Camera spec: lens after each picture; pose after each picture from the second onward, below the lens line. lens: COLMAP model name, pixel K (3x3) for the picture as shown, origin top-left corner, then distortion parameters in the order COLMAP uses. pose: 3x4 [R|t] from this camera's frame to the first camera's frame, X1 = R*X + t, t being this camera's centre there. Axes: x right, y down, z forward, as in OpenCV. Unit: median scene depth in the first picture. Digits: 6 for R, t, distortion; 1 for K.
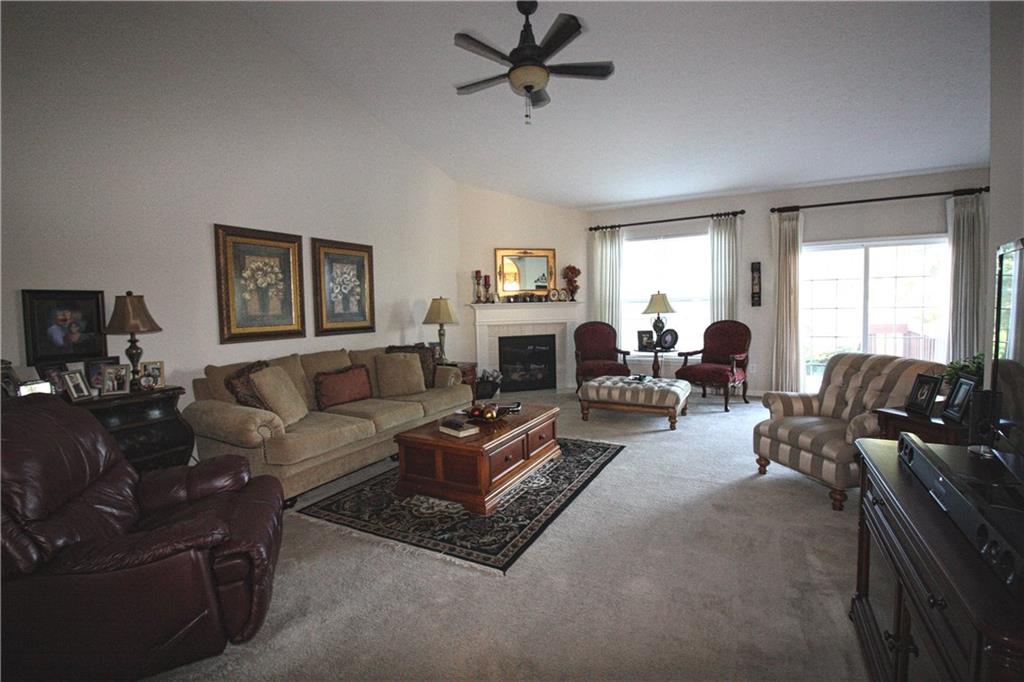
lens RADIAL K [[484.7, 0, 503.6], [0, 484.7, 332.1], [0, 0, 1]] dist [-0.019013, -0.001389]
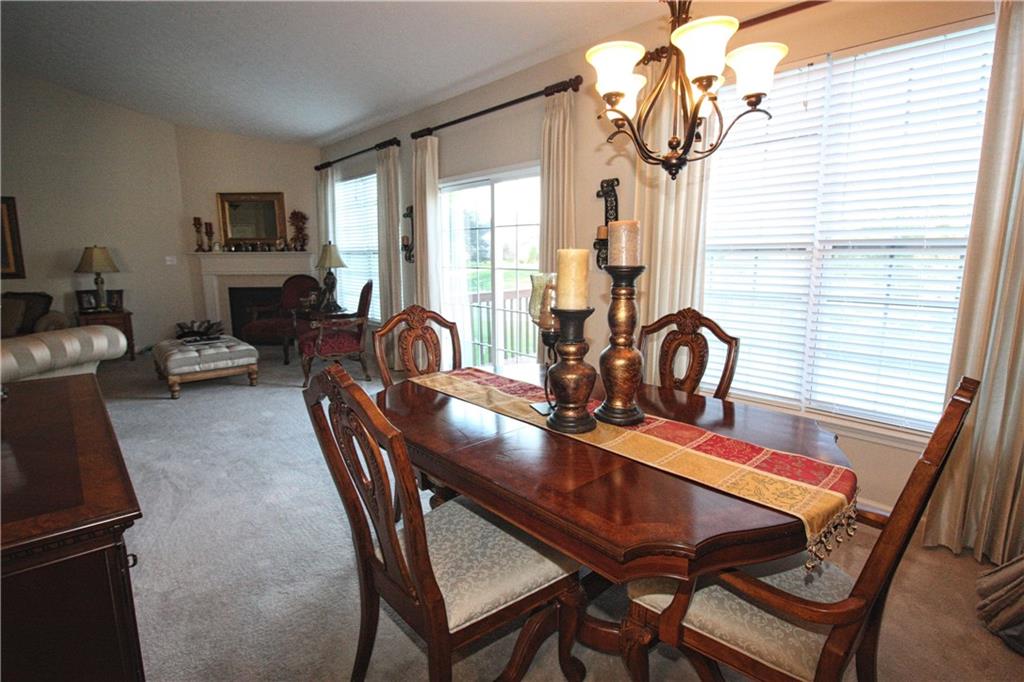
lens RADIAL K [[484.7, 0, 515.0], [0, 484.7, 339.9], [0, 0, 1]] dist [-0.019013, -0.001389]
pose [[0.952372, 0.076892, -0.295086, 0.848470], [-0.039144, 0.990508, 0.131765, -0.035957], [0.302417, -0.113938, 0.946342, 0.255808]]
